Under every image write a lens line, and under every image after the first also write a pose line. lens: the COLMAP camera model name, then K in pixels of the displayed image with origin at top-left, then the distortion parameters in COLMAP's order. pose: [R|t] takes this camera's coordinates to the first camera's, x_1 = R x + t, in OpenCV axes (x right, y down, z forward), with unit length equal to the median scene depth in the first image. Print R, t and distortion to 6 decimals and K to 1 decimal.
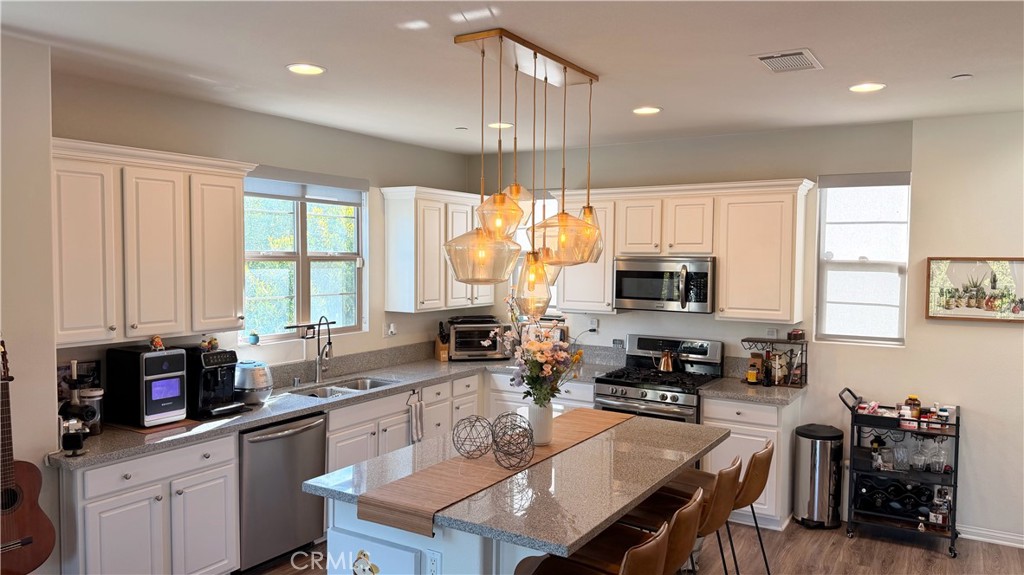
lens RADIAL K [[730.1, 0, 503.8], [0, 730.1, 282.6], [0, 0, 1]] dist [0.022328, -0.046562]
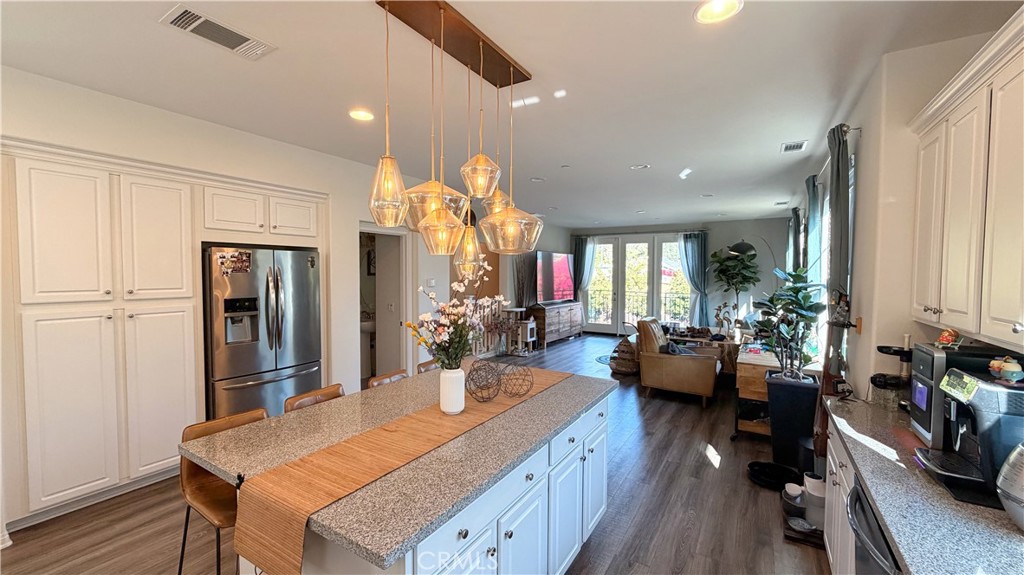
lens RADIAL K [[405.3, 0, 510.5], [0, 405.3, 287.8], [0, 0, 1]] dist [-0.001664, 0.000417]
pose [[-0.999849, -0.015416, -0.007993, -0.021524], [-0.015998, 0.996766, 0.078753, 0.004572], [0.006753, 0.078868, -0.996862, 1.082943]]
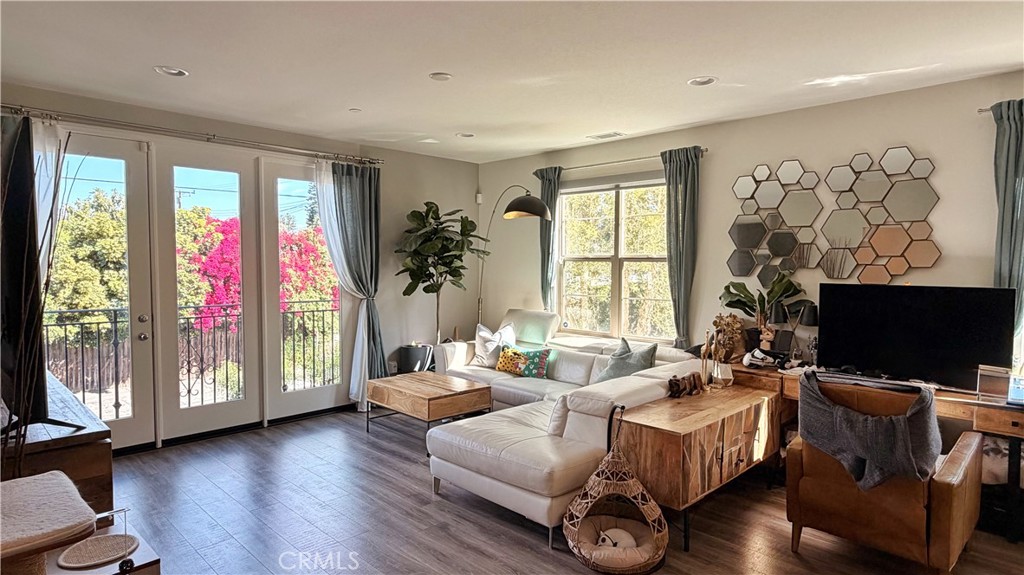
lens RADIAL K [[566.5, 0, 519.3], [0, 566.5, 287.9], [0, 0, 1]] dist [0.002908, 0.000750]
pose [[-0.218044, 0.033118, -0.975377, 0.186467], [-0.048667, 0.997812, 0.044759, 0.069142], [0.974725, 0.057228, -0.215955, -0.181611]]
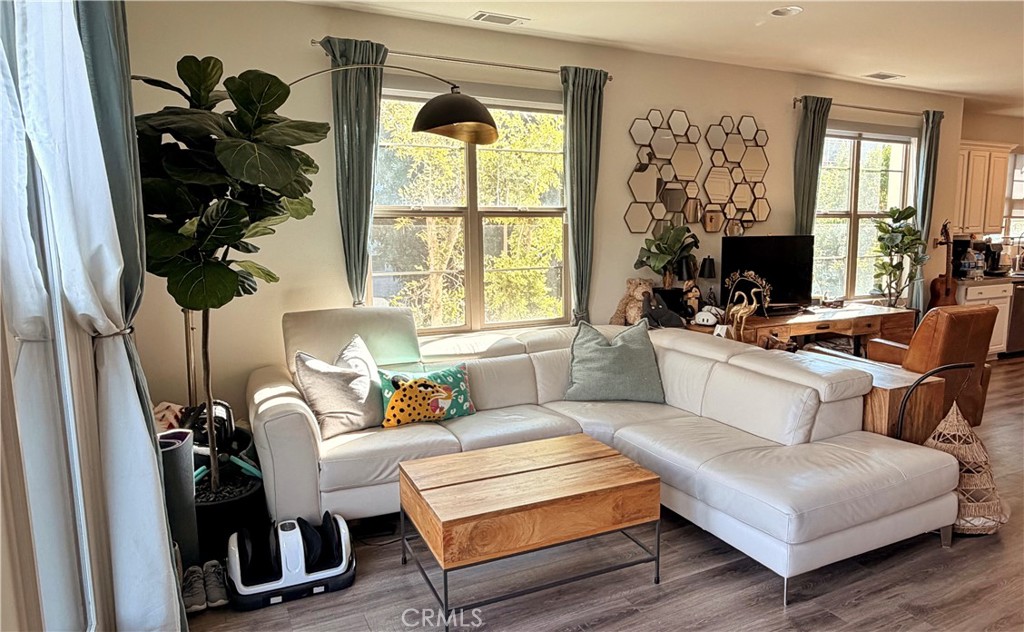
lens RADIAL K [[678.3, 0, 511.8], [0, 678.3, 322.8], [0, 0, 1]] dist [-0.000761, 0.000871]
pose [[0.859617, 0.057842, -0.507654, -0.469433], [-0.007261, 0.994854, 0.101058, 0.107902], [0.510887, -0.083185, 0.855614, -1.022623]]
